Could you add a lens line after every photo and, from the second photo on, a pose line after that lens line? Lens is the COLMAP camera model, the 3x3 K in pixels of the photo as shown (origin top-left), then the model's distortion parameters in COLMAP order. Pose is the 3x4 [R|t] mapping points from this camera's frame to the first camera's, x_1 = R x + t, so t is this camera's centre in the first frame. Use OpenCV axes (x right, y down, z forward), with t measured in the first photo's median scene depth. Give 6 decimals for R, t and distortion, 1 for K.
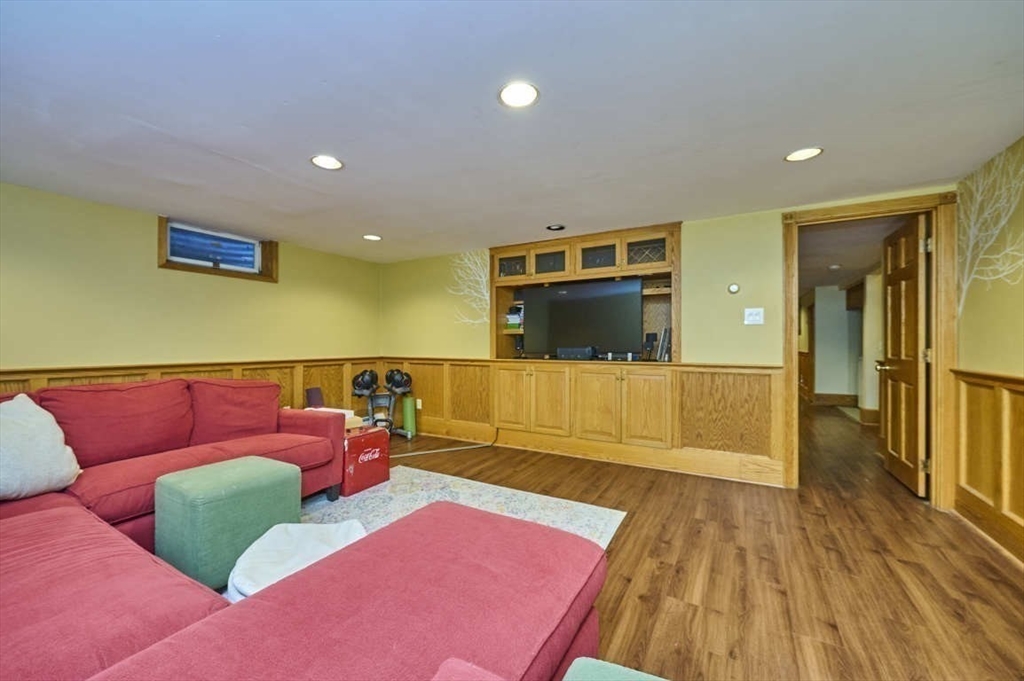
lens RADIAL K [[406.0, 0, 508.0], [0, 406.0, 347.1], [0, 0, 1]] dist [0.000071, 0.000069]
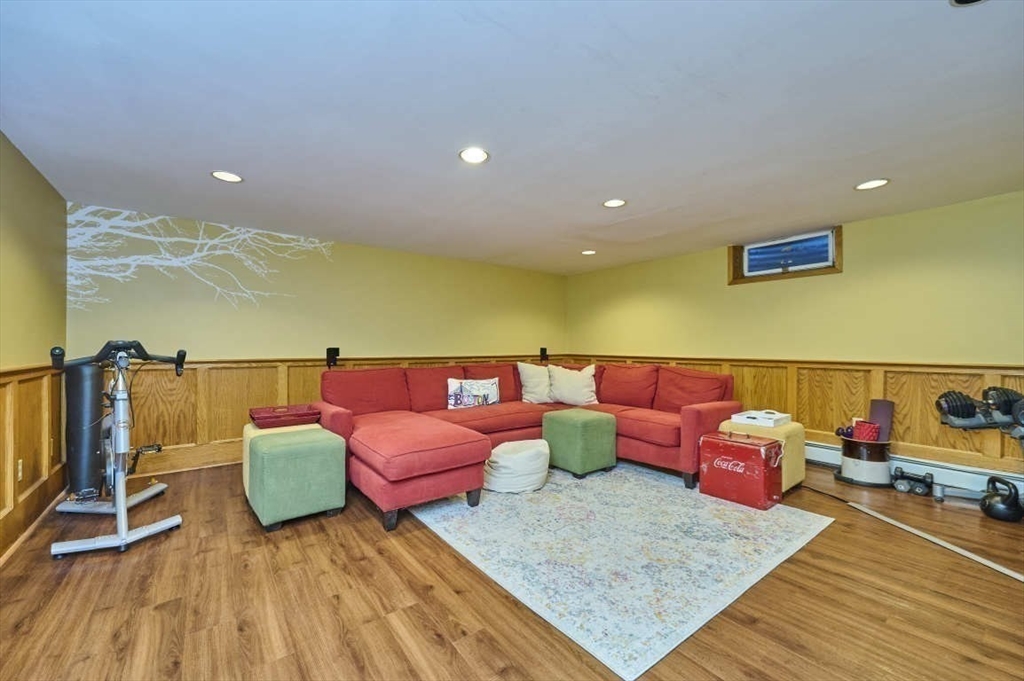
lens RADIAL K [[406.0, 0, 508.0], [0, 406.0, 347.1], [0, 0, 1]] dist [0.000071, 0.000069]
pose [[-0.392738, 0.003740, -0.919643, 0.726713], [-0.012333, 0.999880, 0.009333, 0.004278], [0.919568, 0.015007, -0.392645, 0.963396]]
